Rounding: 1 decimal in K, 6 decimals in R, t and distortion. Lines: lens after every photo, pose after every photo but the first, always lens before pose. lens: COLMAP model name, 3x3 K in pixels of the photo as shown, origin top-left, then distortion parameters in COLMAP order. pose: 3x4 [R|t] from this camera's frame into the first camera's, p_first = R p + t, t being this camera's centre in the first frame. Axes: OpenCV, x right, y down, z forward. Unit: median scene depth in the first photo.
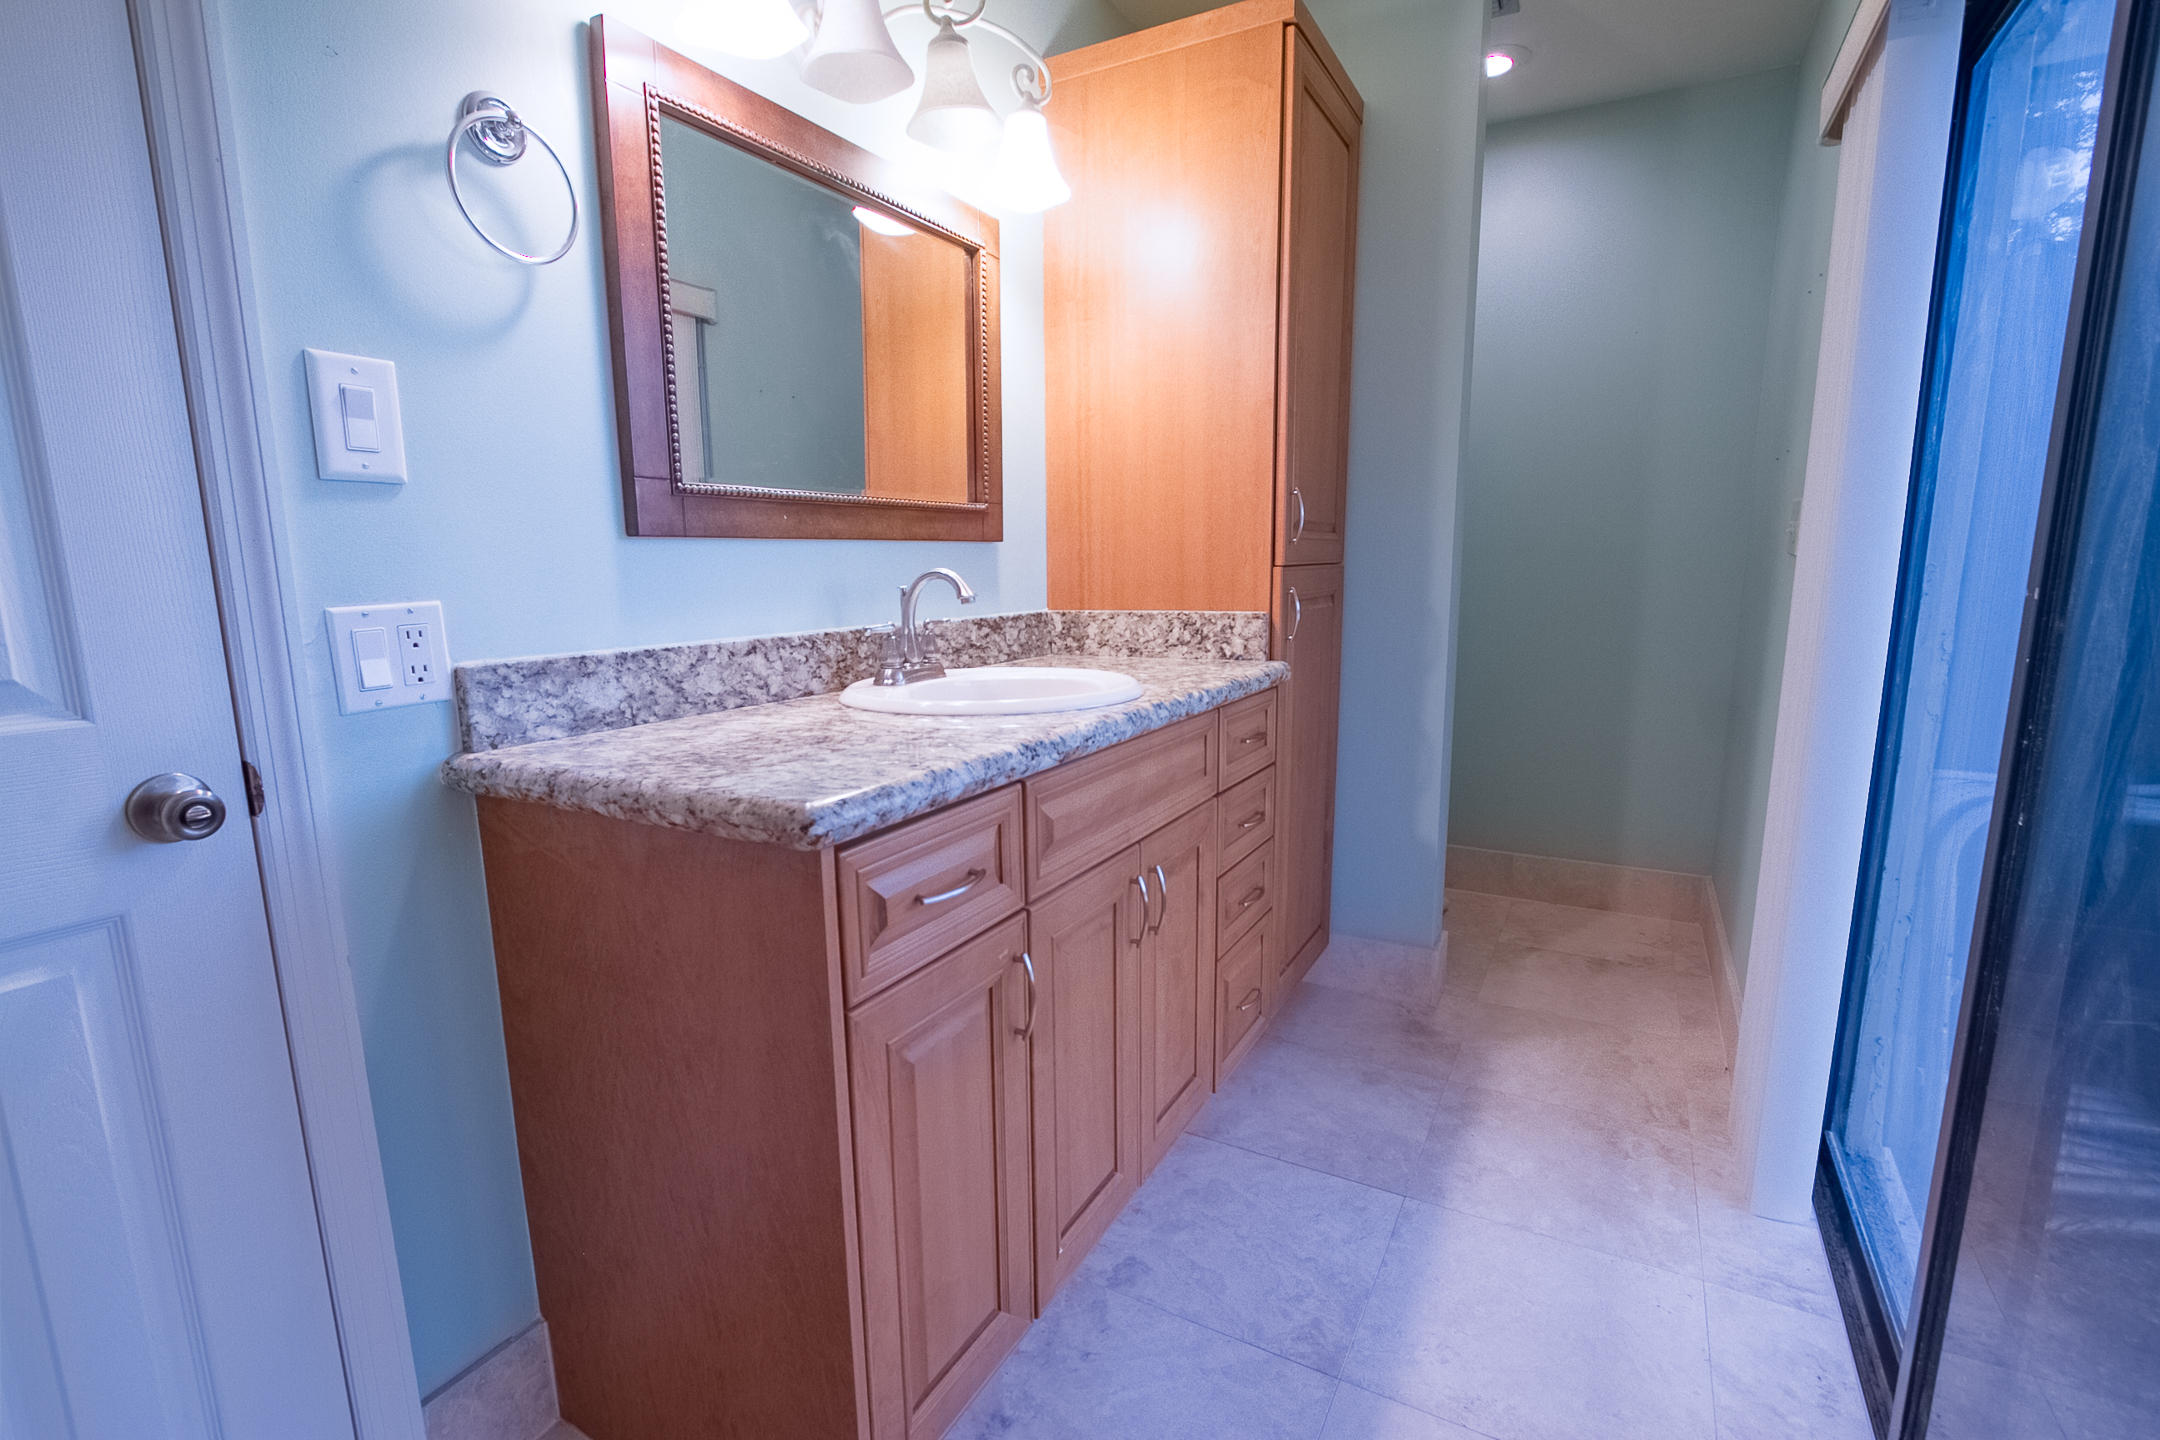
lens RADIAL K [[986.5, 0, 1077.9], [0, 986.5, 721.5], [0, 0, 1]] dist [-0.010804, -0.001531]
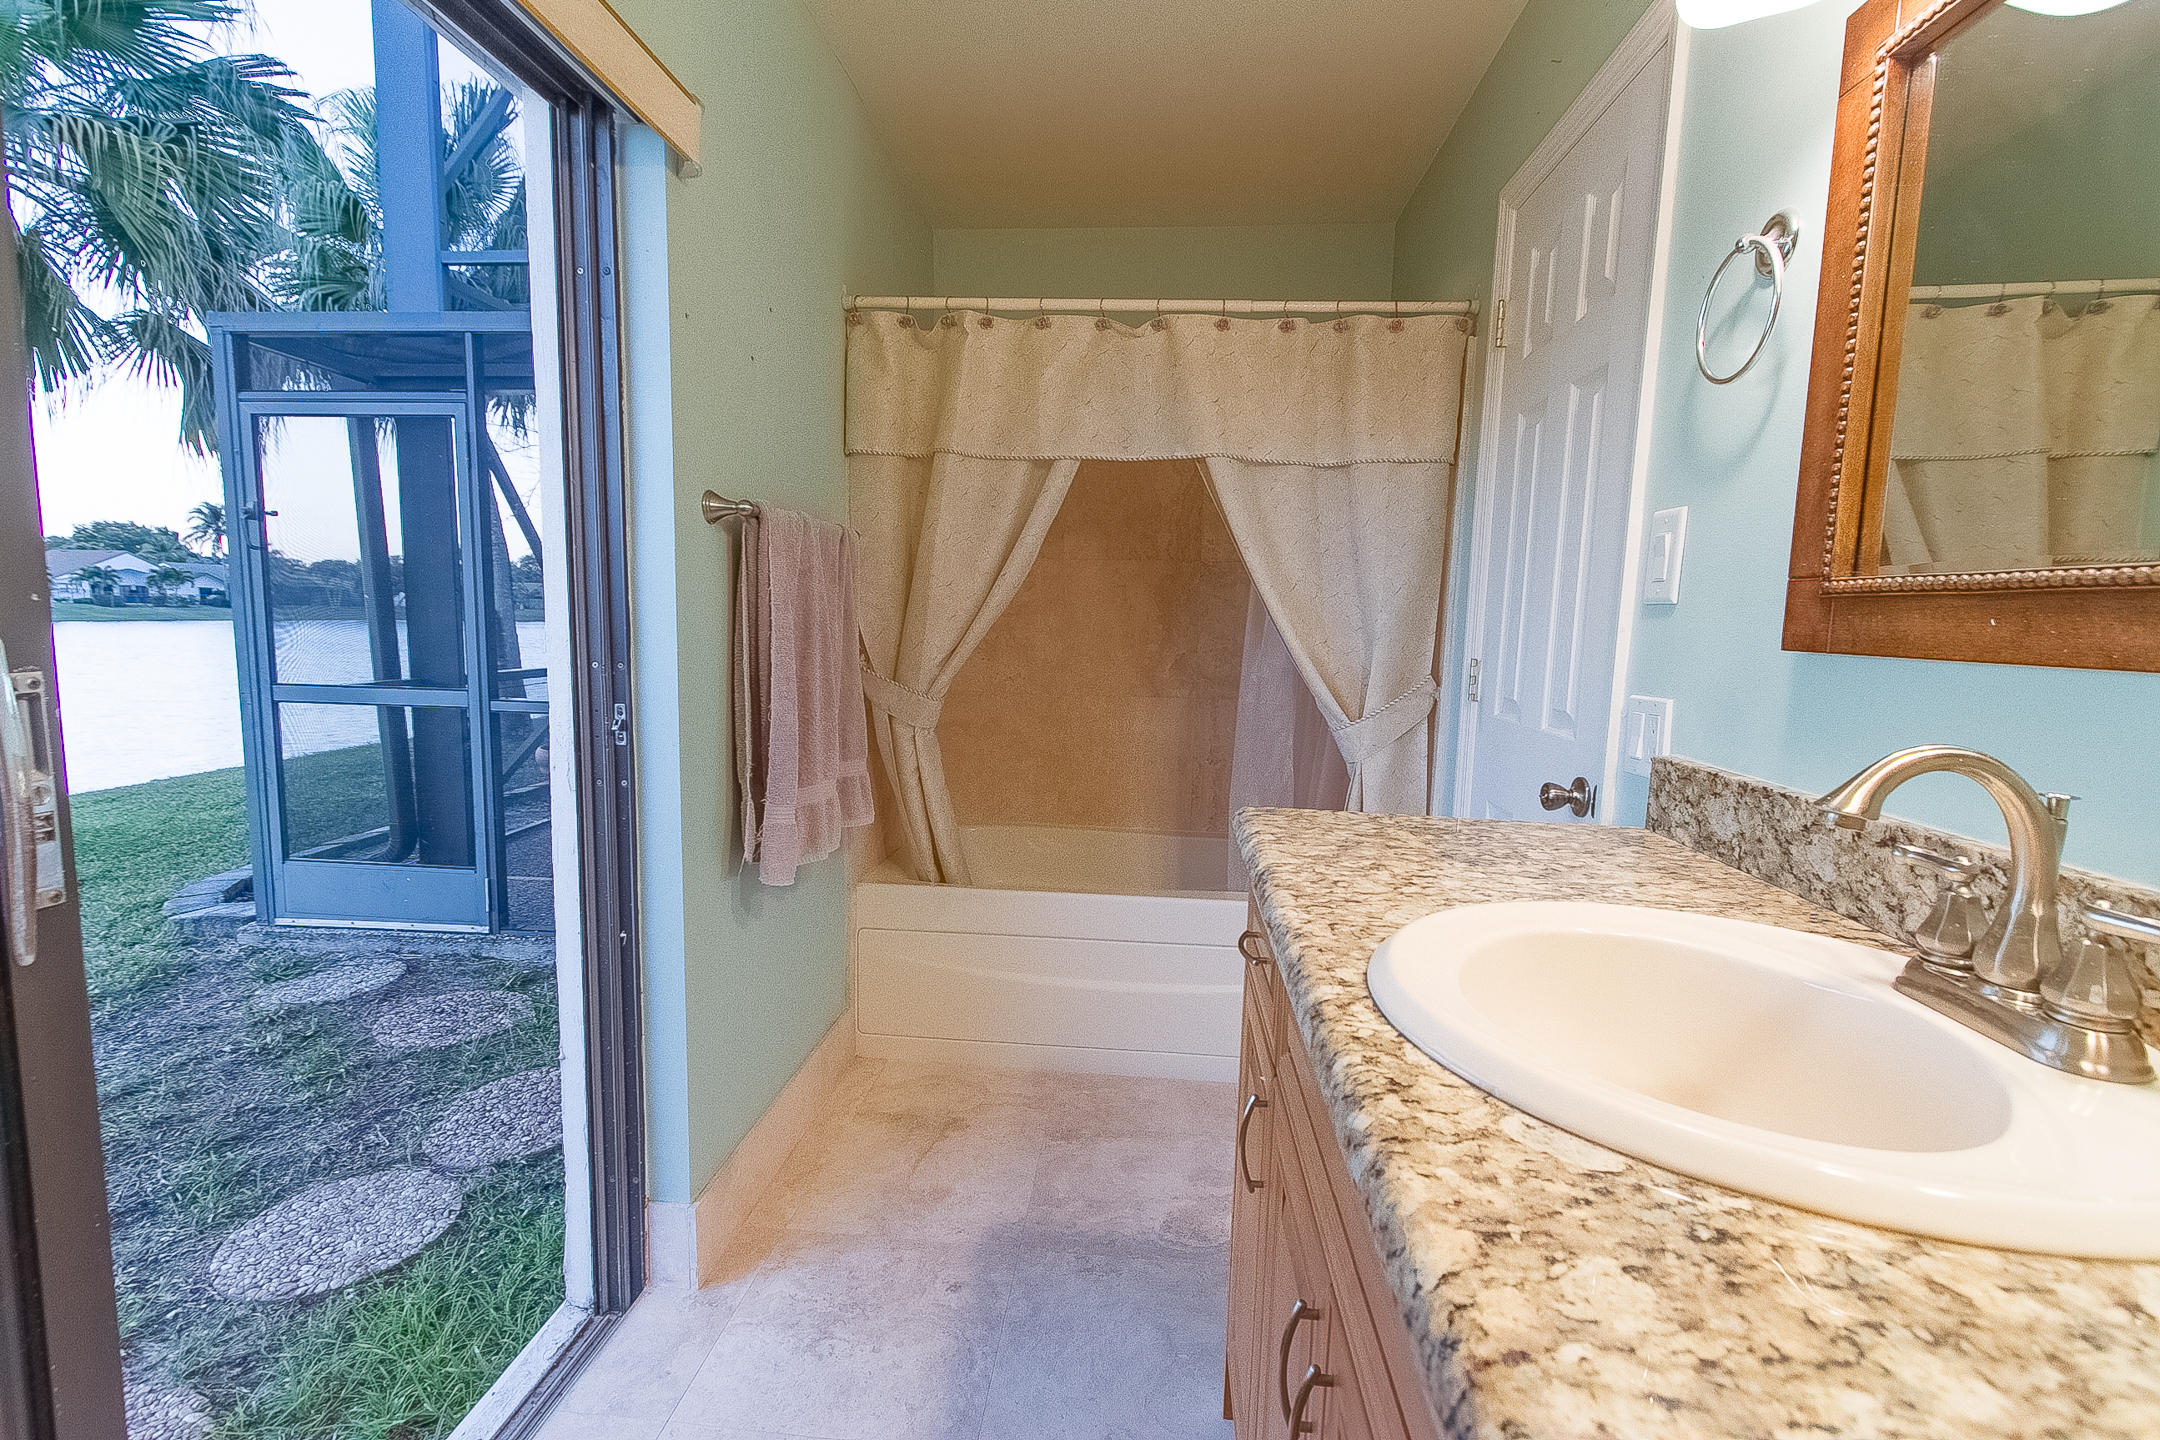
lens RADIAL K [[986.5, 0, 1076.6], [0, 986.5, 728.7], [0, 0, 1]] dist [-0.010804, -0.001531]
pose [[-0.907317, 0.033773, -0.419088, 0.377536], [-0.089176, 0.958632, 0.270317, -0.262507], [0.410881, 0.282636, -0.866772, 1.328756]]
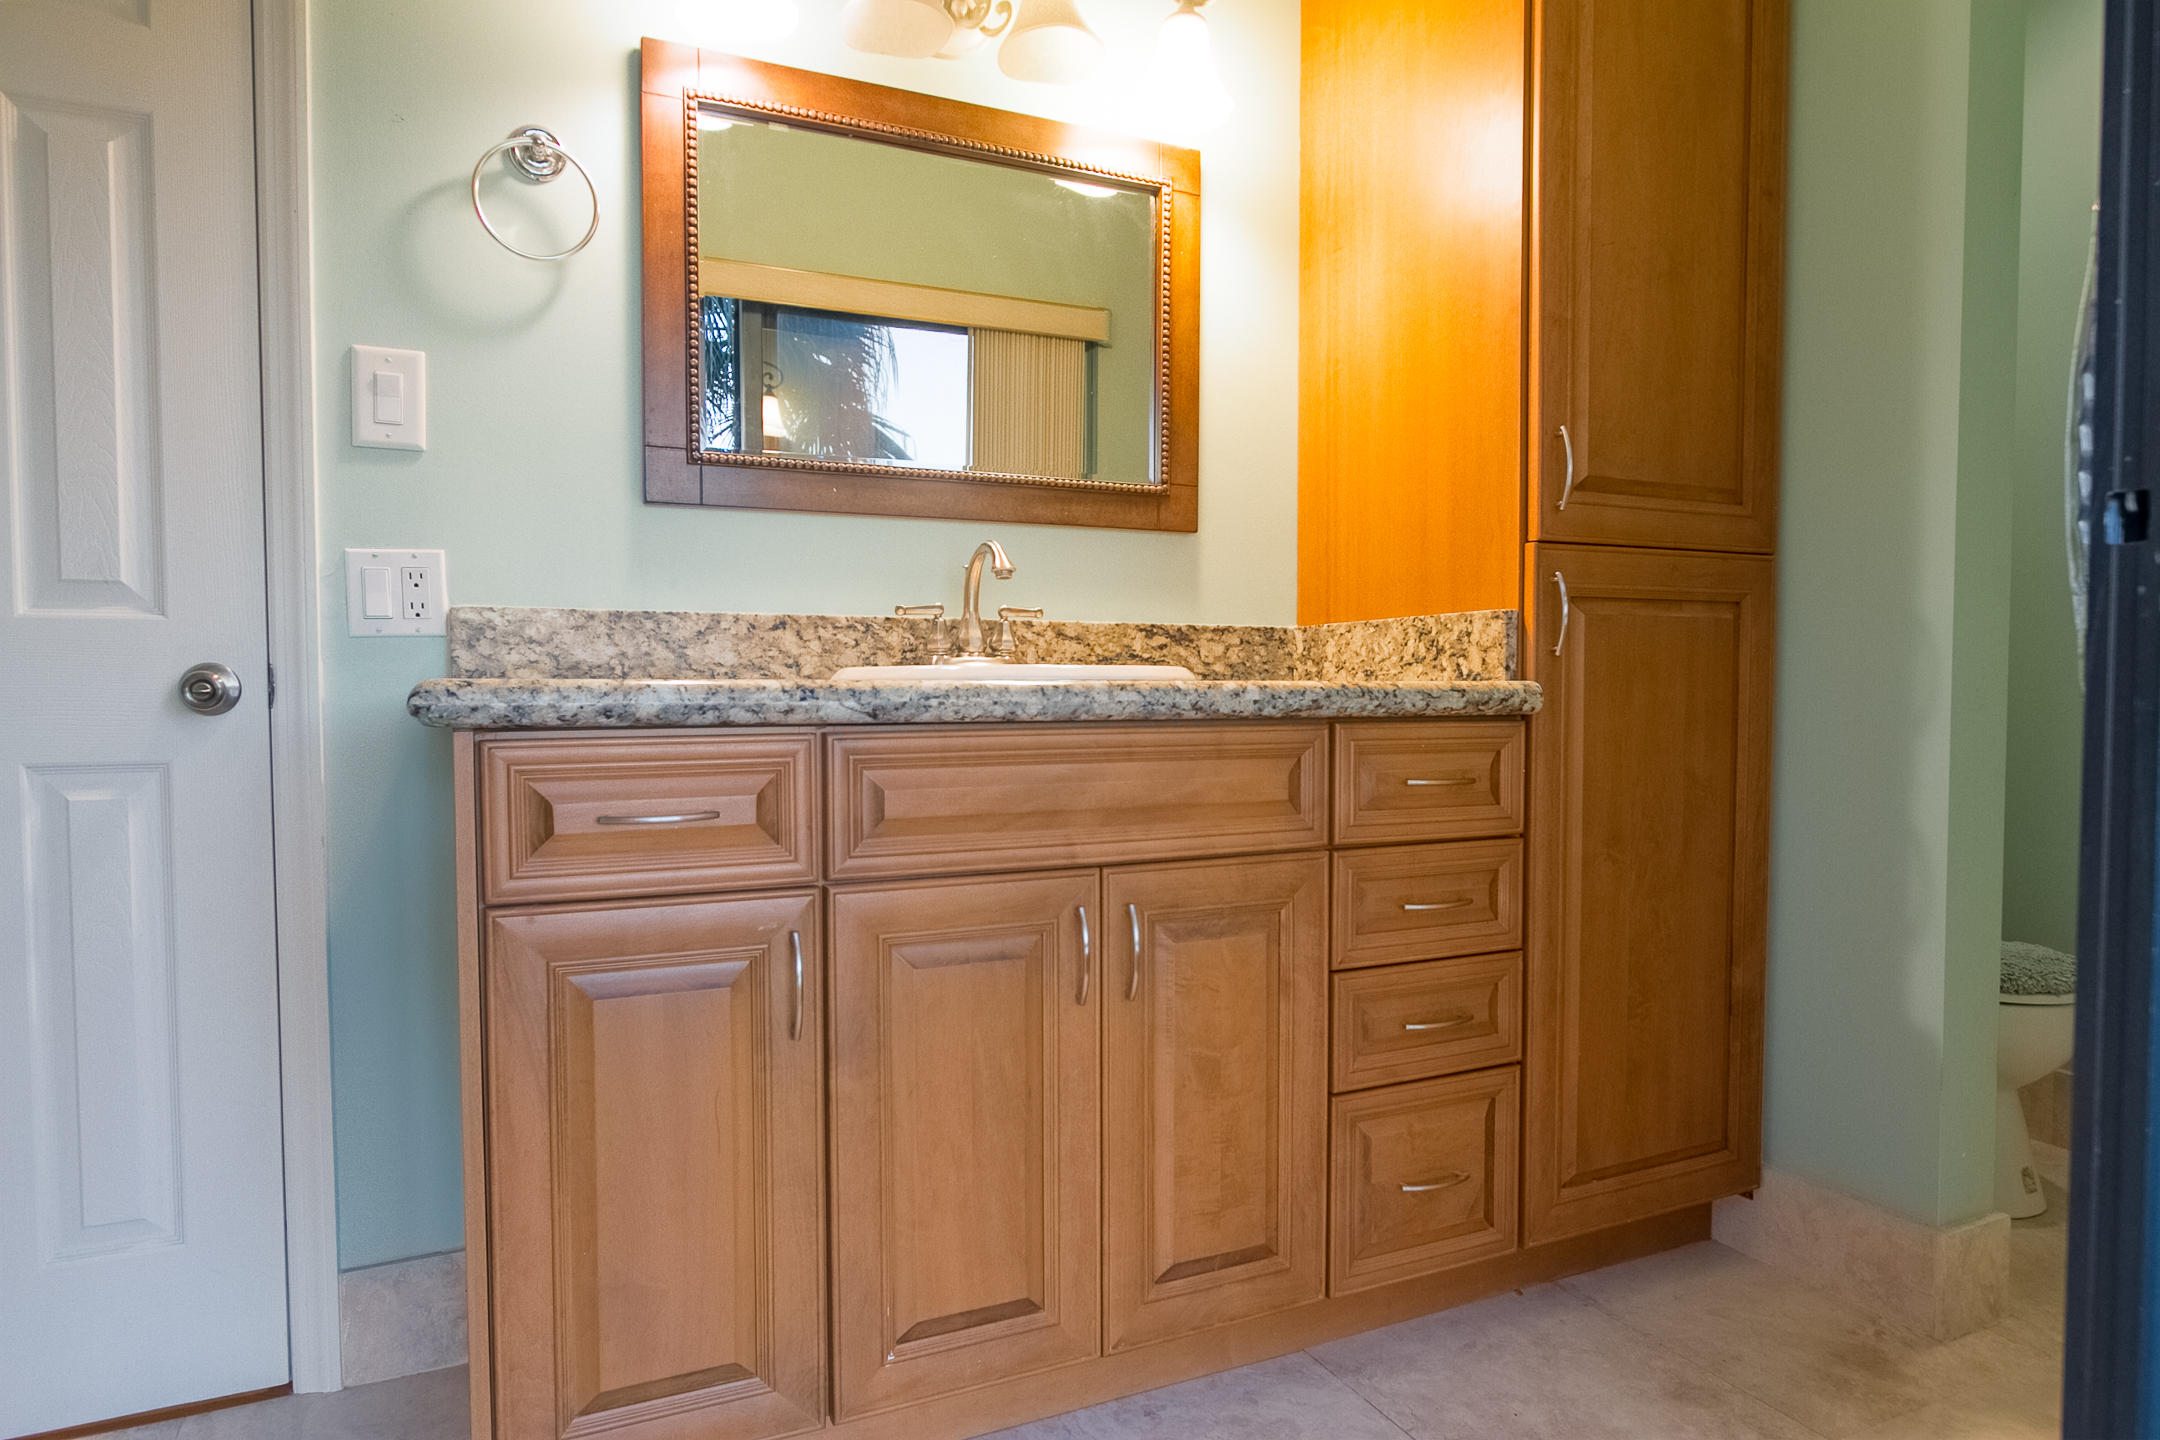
lens RADIAL K [[1267.9, 0, 1081.5], [0, 1267.9, 722.3], [0, 0, 1]] dist [-0.005007, -0.000519]
pose [[0.813645, 0.028059, -0.580684, 0.641664], [-0.101561, 0.990335, -0.094452, 0.109990], [0.572422, 0.135825, 0.808632, 0.189980]]
